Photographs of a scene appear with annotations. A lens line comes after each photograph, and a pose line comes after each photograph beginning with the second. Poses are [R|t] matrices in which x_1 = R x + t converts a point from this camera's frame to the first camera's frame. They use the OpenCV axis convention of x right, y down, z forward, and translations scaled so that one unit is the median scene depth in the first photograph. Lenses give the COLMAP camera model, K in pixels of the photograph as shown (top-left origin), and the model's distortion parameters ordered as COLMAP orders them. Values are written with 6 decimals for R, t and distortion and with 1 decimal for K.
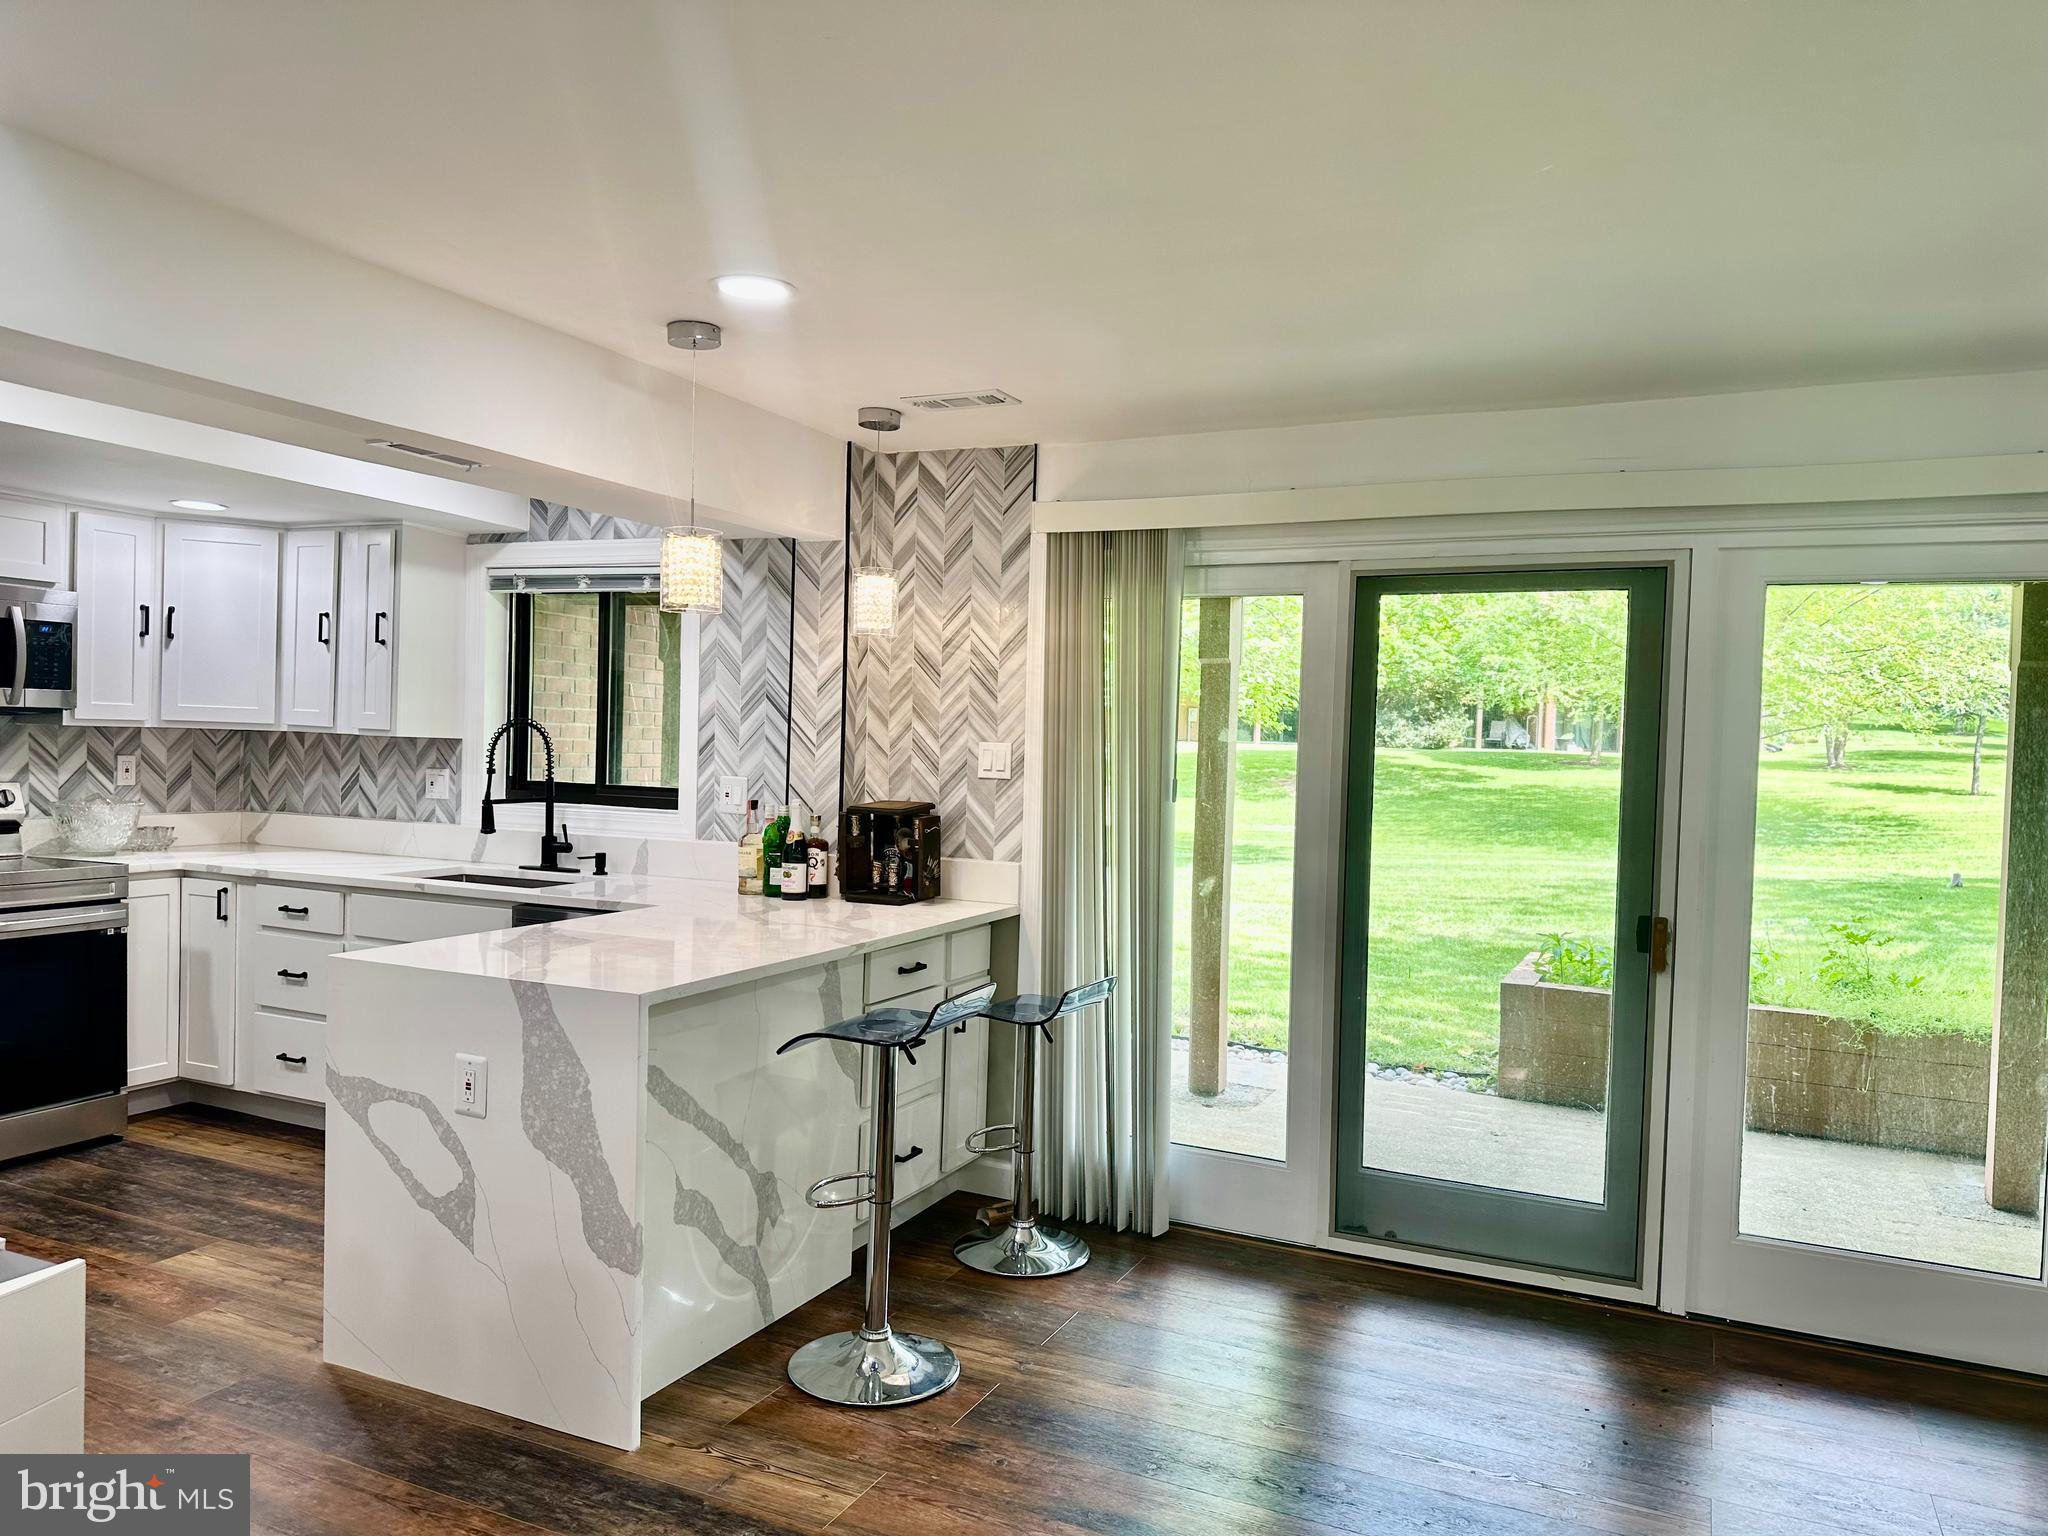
lens RADIAL K [[1441.7, 0, 1027.3], [0, 1441.7, 762.6], [0, 0, 1]] dist [0.018194, -0.047871]
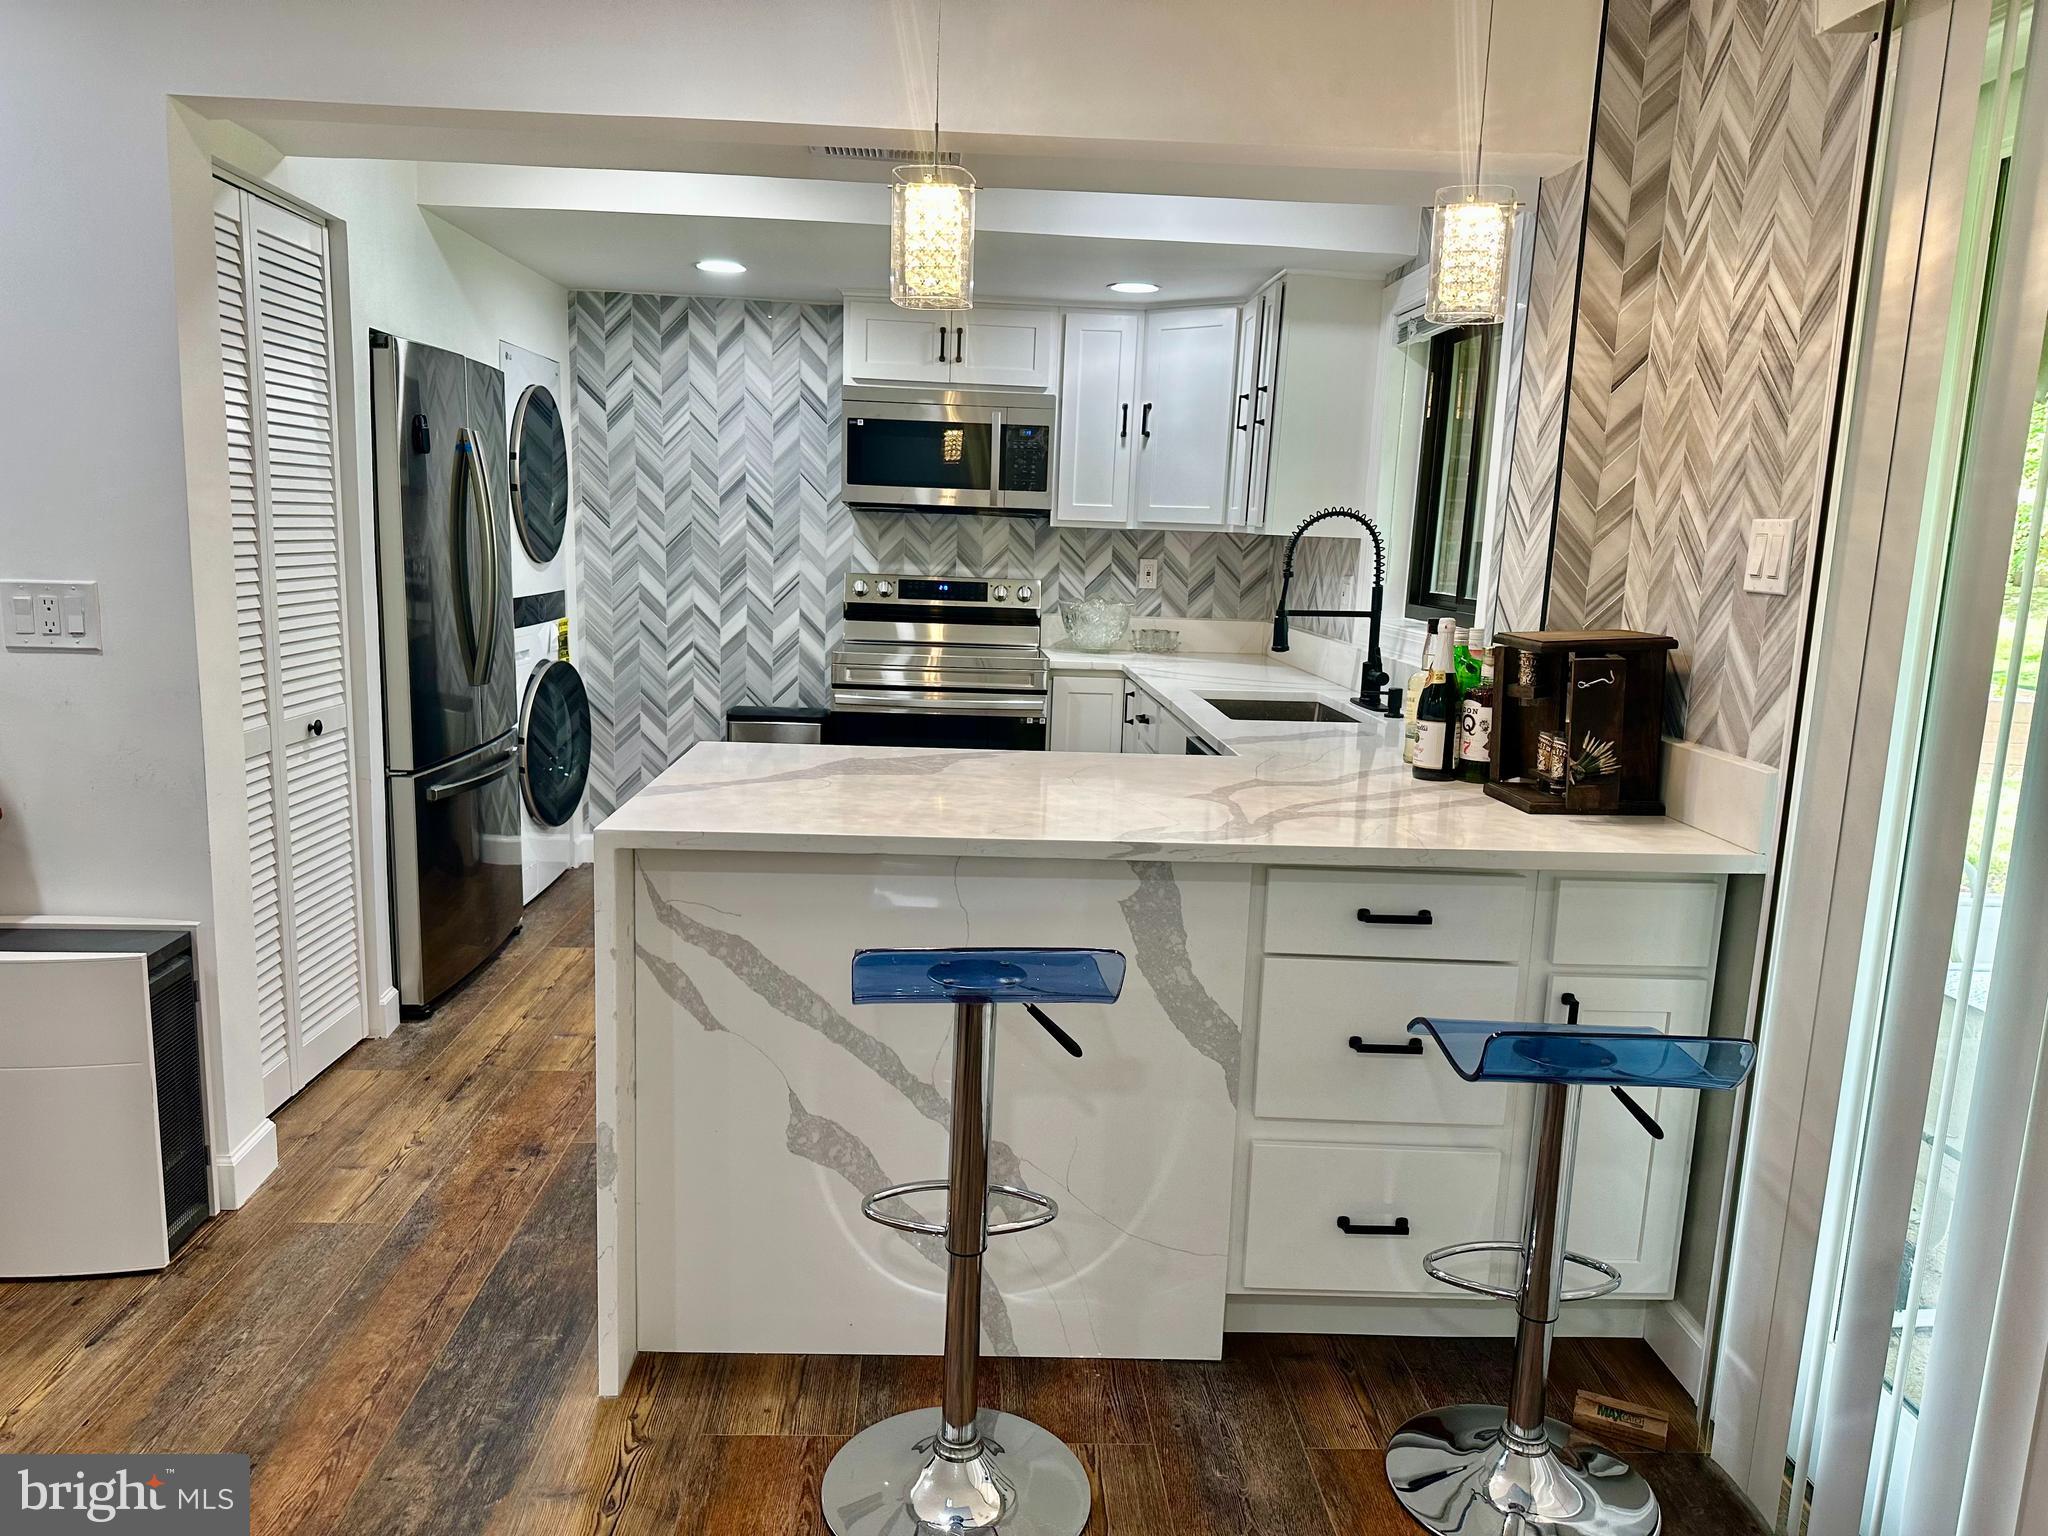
lens RADIAL K [[1441.7, 0, 1017.5], [0, 1441.7, 782.2], [0, 0, 1]] dist [0.018194, -0.047871]
pose [[0.426952, 0.140364, -0.893314, 0.309314], [-0.035330, 0.989714, 0.138626, 0.015279], [0.903584, -0.027626, 0.427520, 0.547994]]
